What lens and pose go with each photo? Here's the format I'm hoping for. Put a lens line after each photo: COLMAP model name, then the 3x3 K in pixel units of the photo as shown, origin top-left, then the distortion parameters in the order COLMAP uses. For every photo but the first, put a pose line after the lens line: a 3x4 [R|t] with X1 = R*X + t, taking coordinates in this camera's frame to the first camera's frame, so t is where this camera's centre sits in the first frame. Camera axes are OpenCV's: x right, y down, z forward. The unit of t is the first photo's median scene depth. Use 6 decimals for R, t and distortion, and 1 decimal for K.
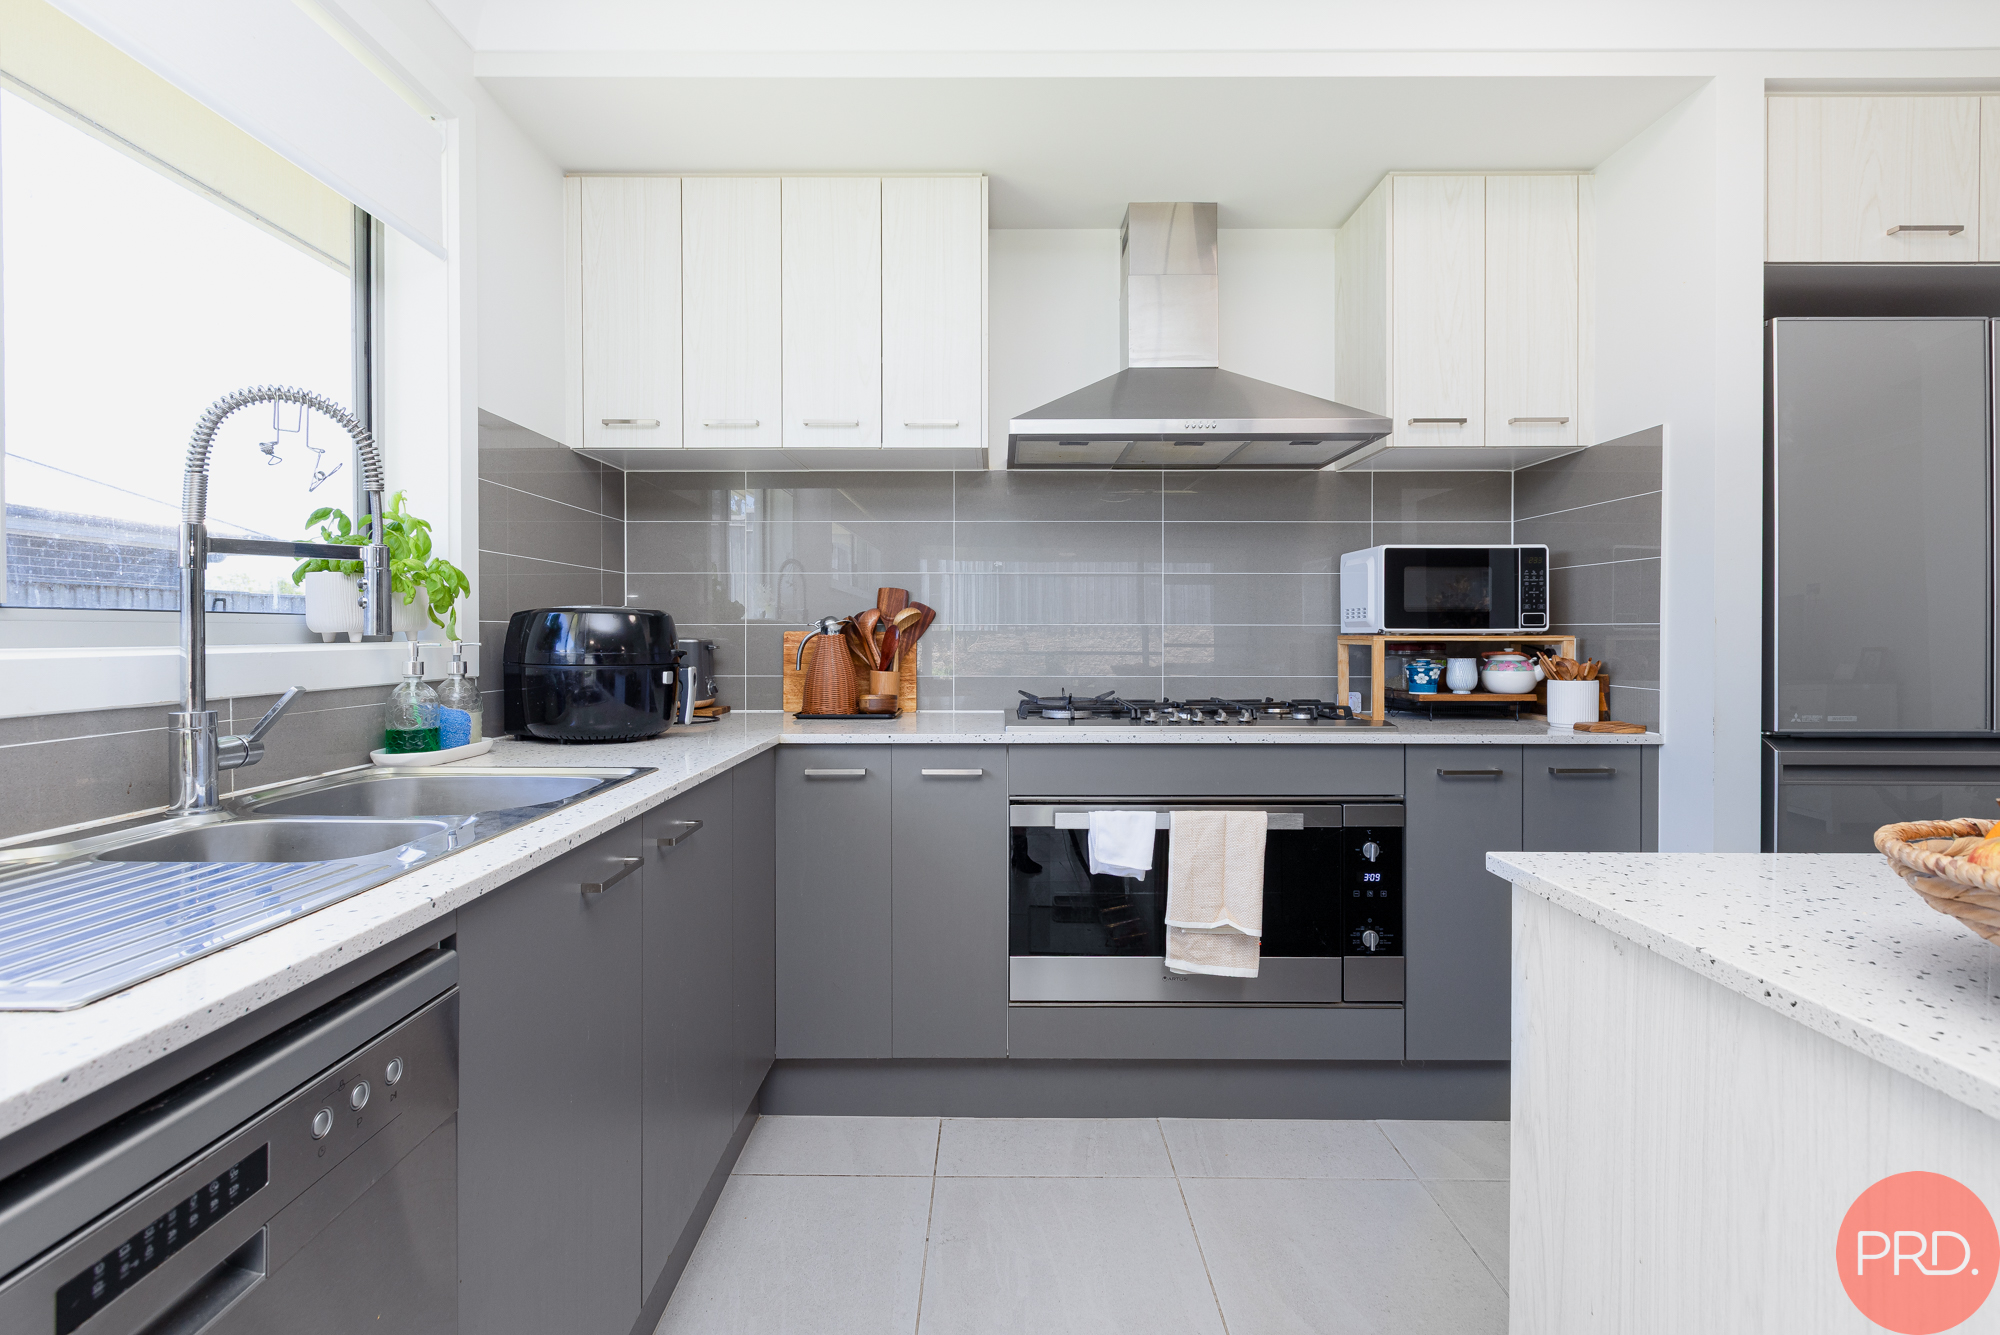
lens RADIAL K [[910.8, 0, 991.1], [0, 910.8, 636.8], [0, 0, 1]] dist [0.002124, 0.000365]
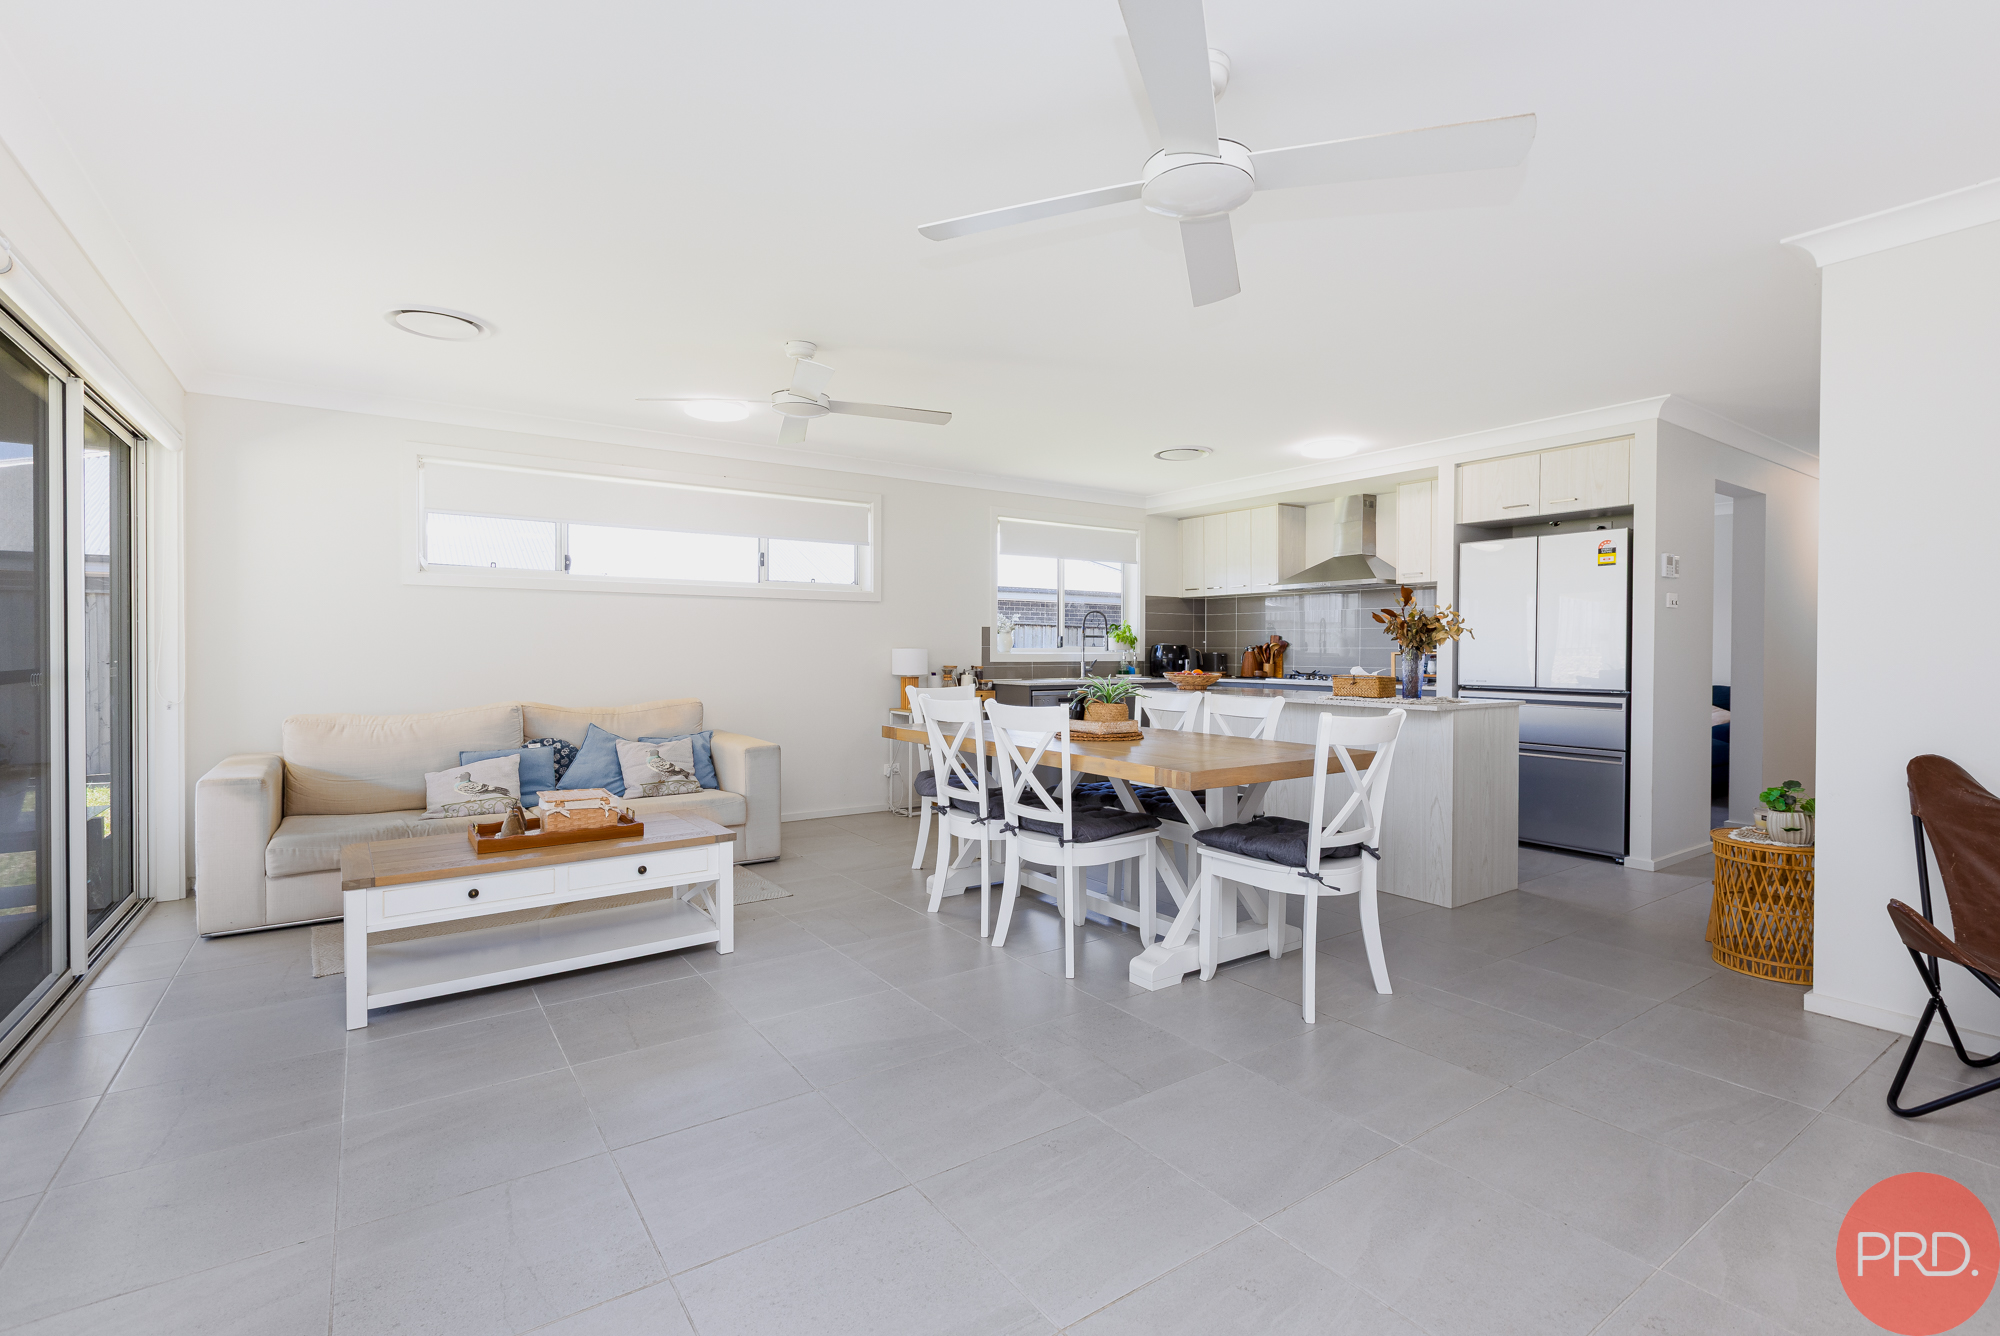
lens RADIAL K [[910.8, 0, 991.1], [0, 910.8, 637.3], [0, 0, 1]] dist [0.002124, 0.000365]
pose [[0.573579, -0.011745, -0.819066, 2.398804], [-0.009736, 0.999729, -0.021154, 0.029585], [0.819092, 0.020107, 0.573309, -1.914184]]
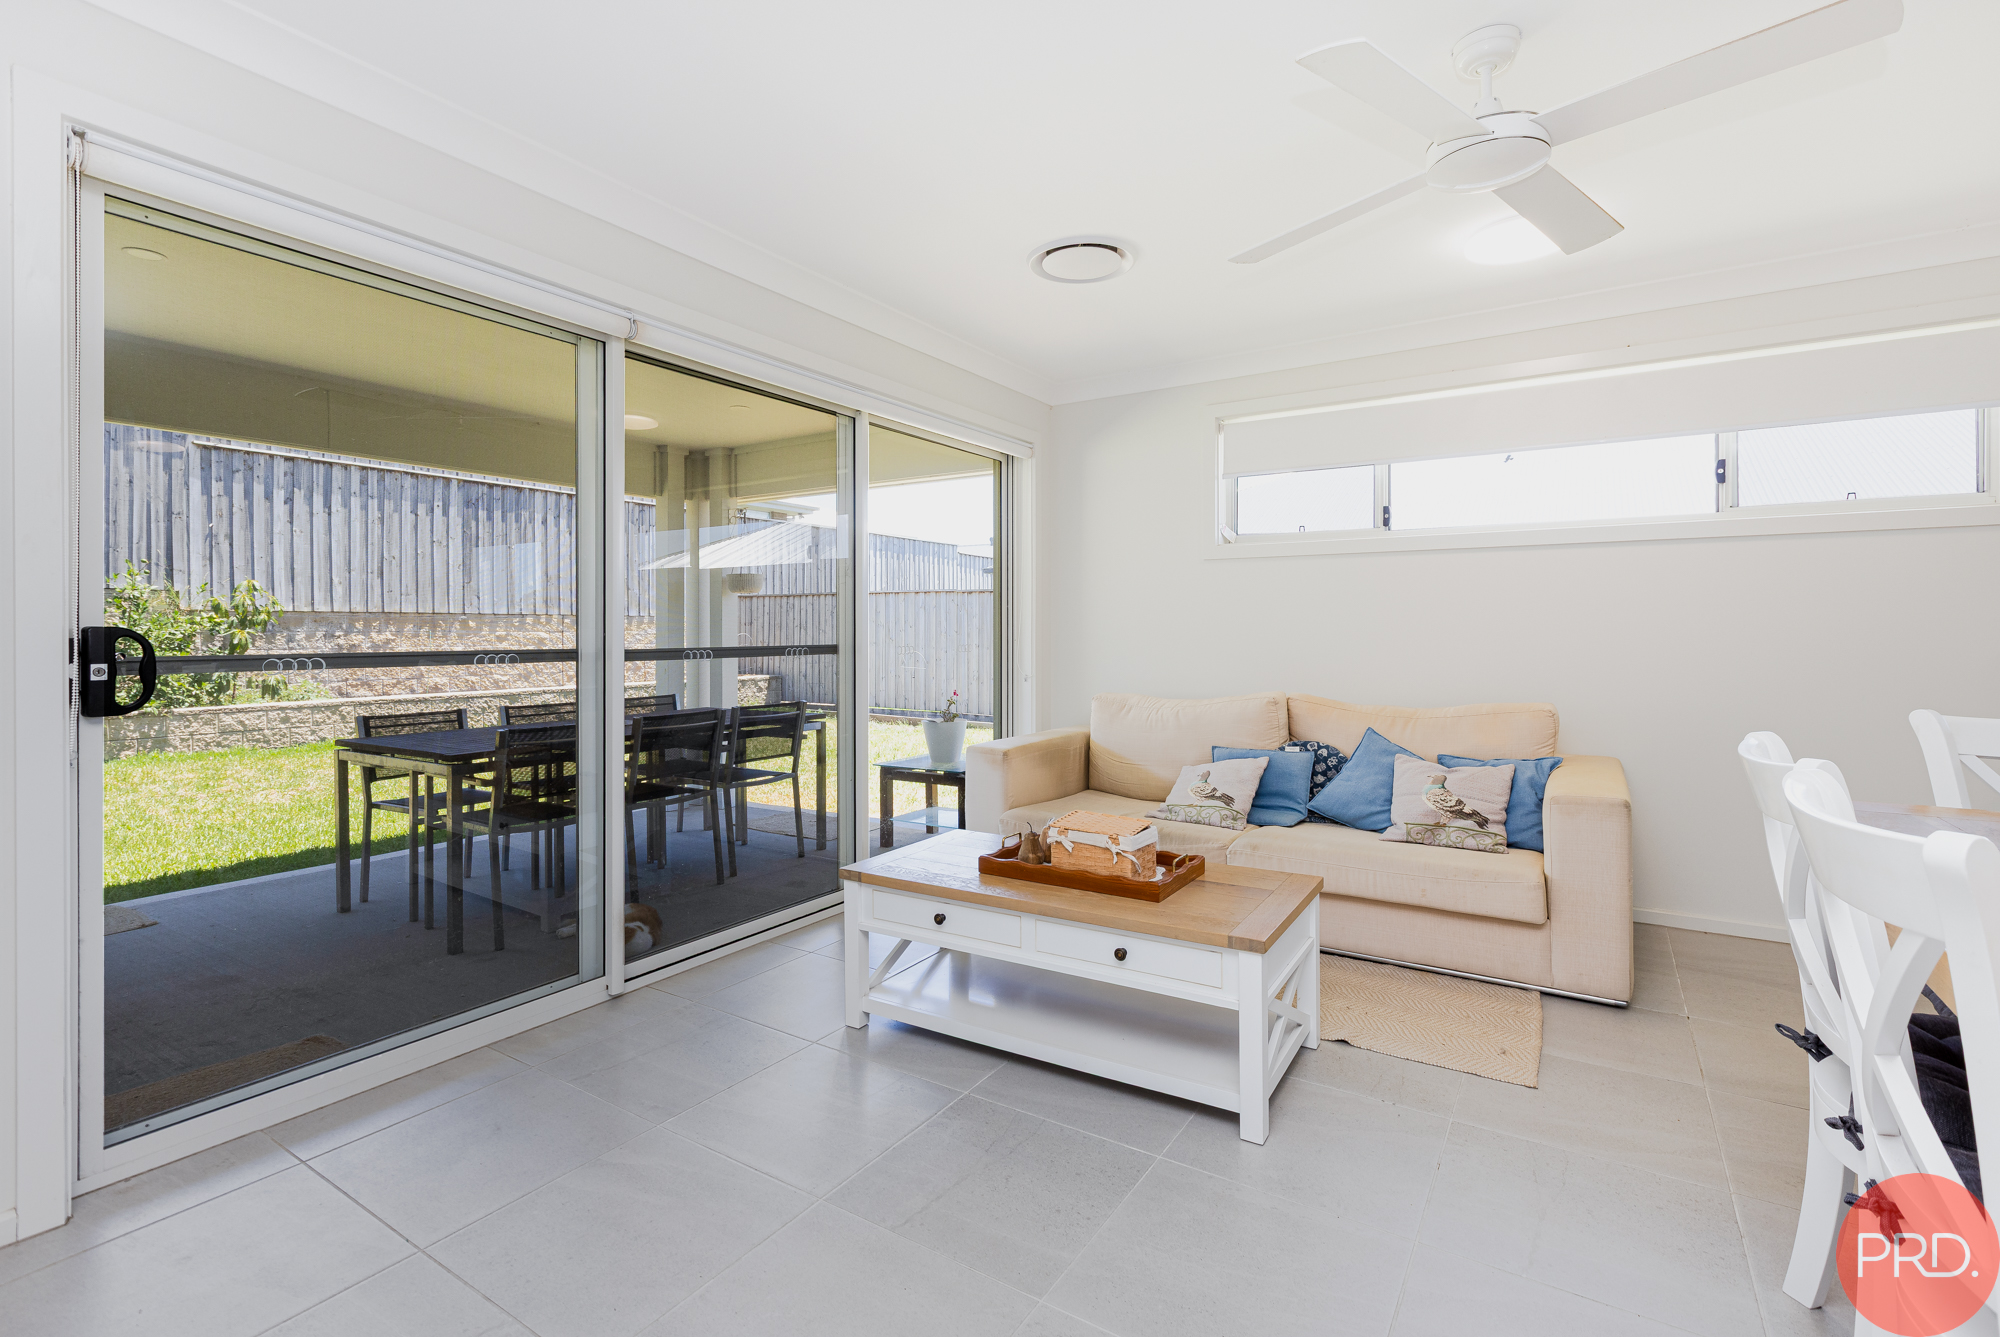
lens RADIAL K [[910.8, 0, 991.1], [0, 910.8, 637.8], [0, 0, 1]] dist [0.002124, 0.000365]
pose [[-0.540158, 0.003332, -0.841557, 1.673809], [-0.009371, 0.999906, 0.009974, 0.028186], [0.841511, 0.013274, -0.540076, -0.990790]]
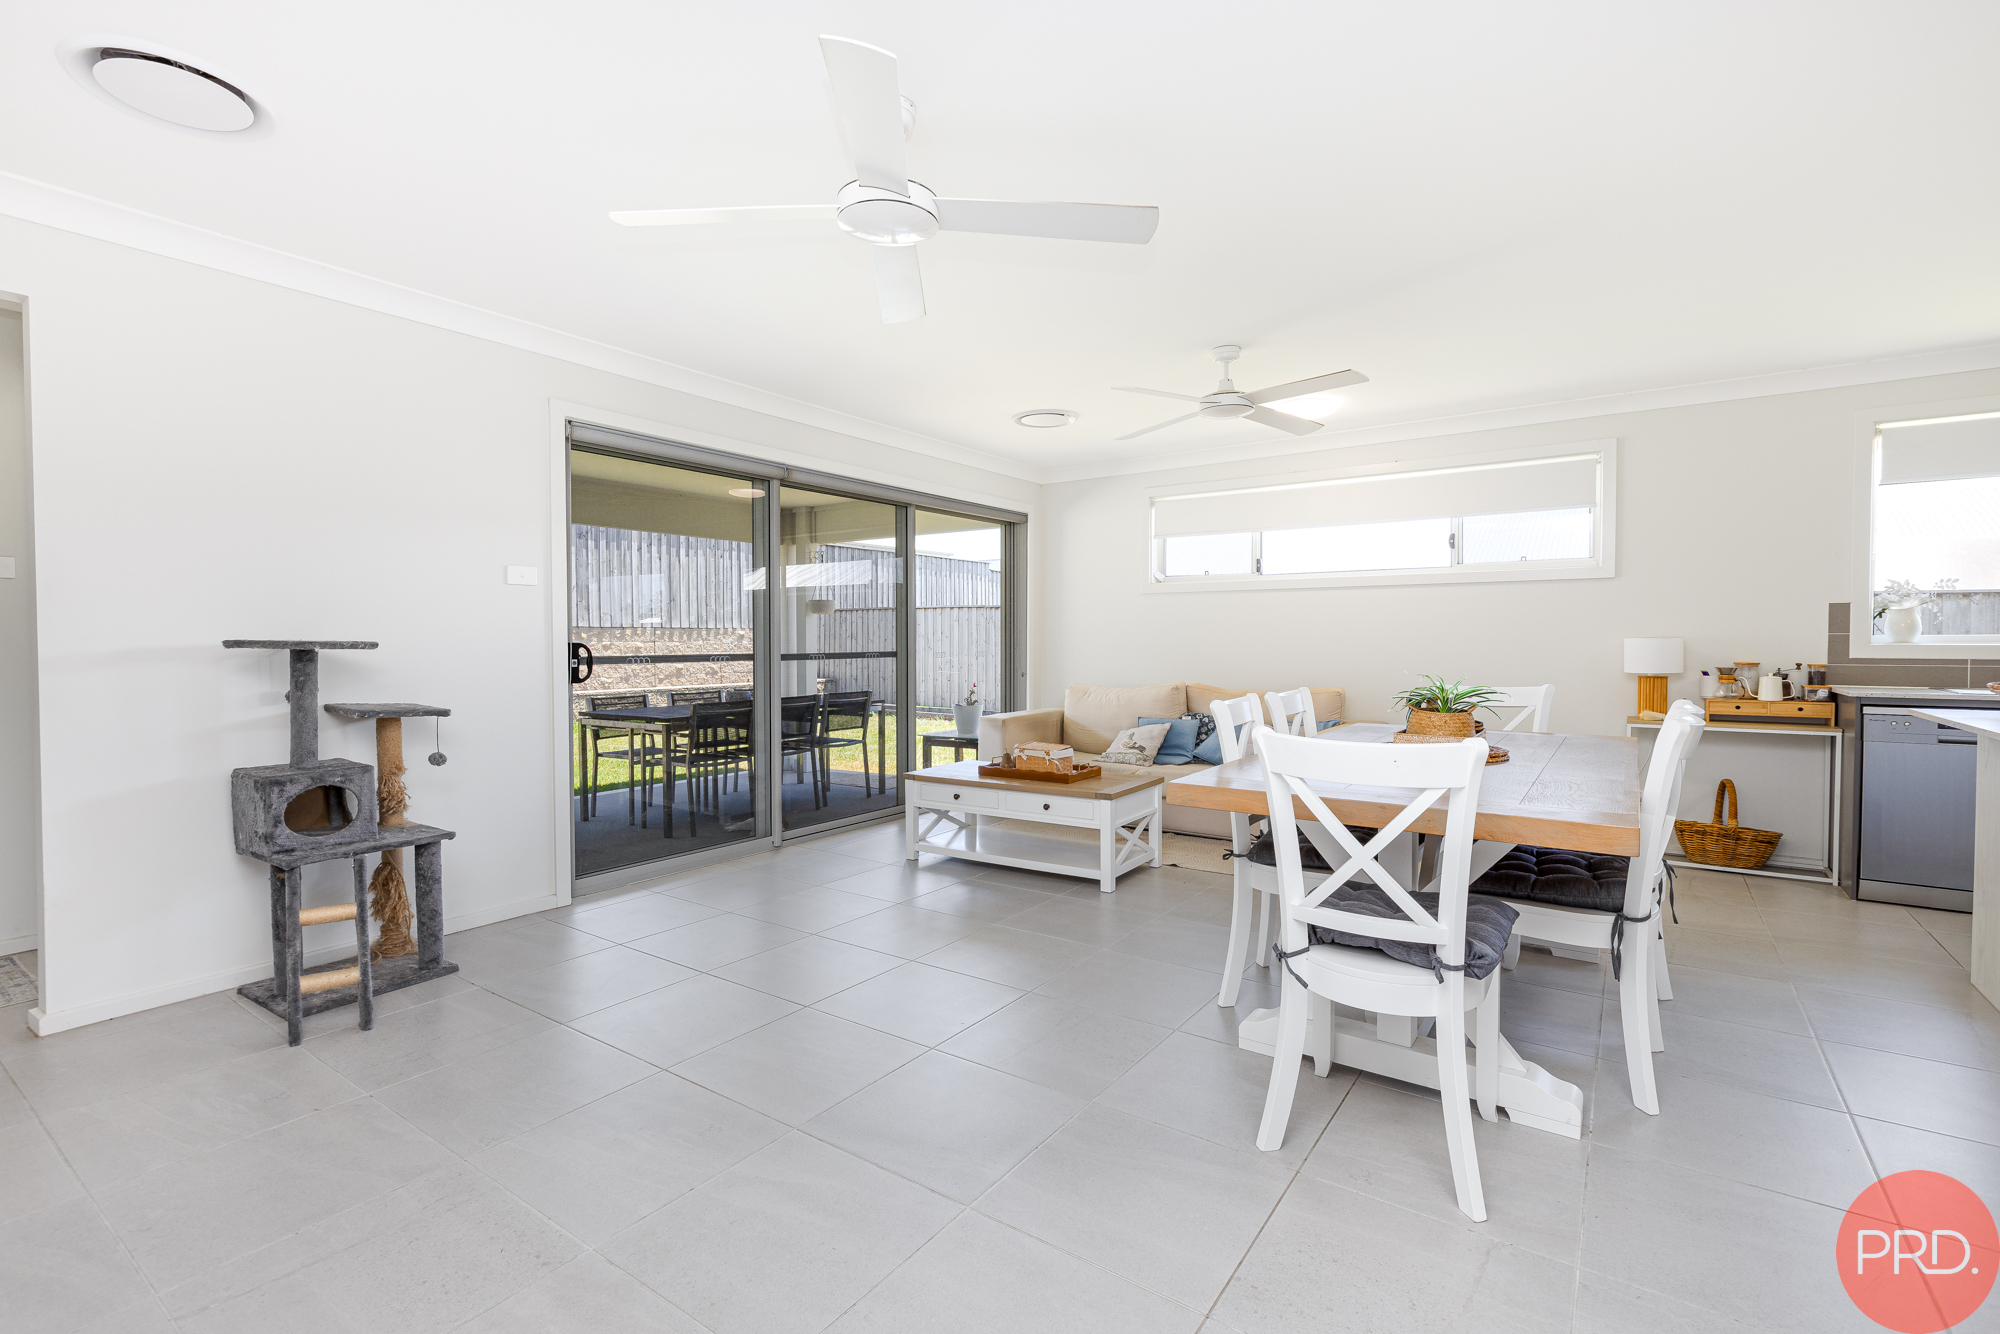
lens RADIAL K [[896.9, 0, 994.1], [0, 896.9, 658.0], [0, 0, 1]] dist [-0.000192, 0.000133]
pose [[-0.571421, 0.014618, -0.820527, 2.518824], [-0.008142, 0.999691, 0.023481, 0.013838], [0.820617, 0.020098, -0.571126, -0.310160]]
